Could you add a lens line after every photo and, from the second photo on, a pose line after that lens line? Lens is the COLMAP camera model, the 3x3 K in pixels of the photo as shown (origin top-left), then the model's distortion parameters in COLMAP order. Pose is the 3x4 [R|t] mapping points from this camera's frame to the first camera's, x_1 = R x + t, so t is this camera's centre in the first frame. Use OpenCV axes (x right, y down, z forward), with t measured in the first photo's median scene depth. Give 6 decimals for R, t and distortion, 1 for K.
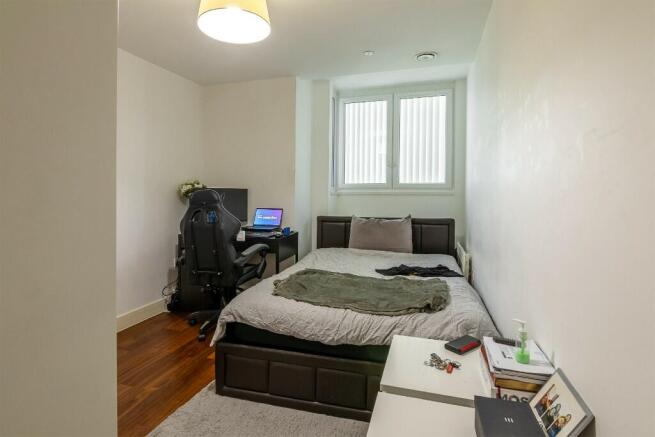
lens RADIAL K [[325.3, 0, 334.9], [0, 325.3, 204.0], [0, 0, 1]] dist [-0.012283, -0.003177]
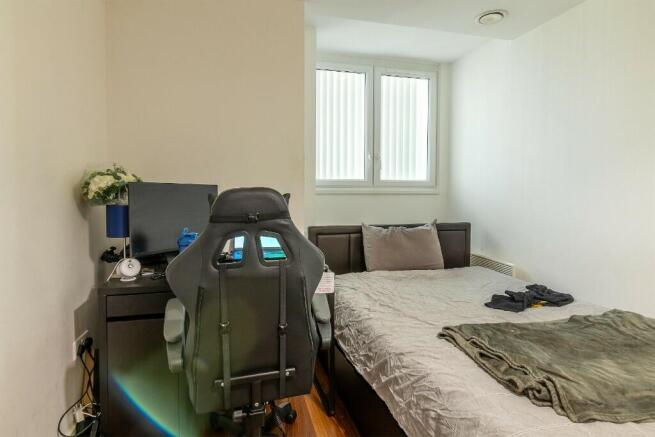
lens RADIAL K [[325.3, 0, 314.8], [0, 325.3, 208.5], [0, 0, 1]] dist [-0.012283, -0.003177]
pose [[0.874868, -0.025615, 0.483684, -0.349191], [0.016317, 0.999592, 0.023423, -0.015275], [-0.484086, -0.012600, 0.874929, 0.384840]]
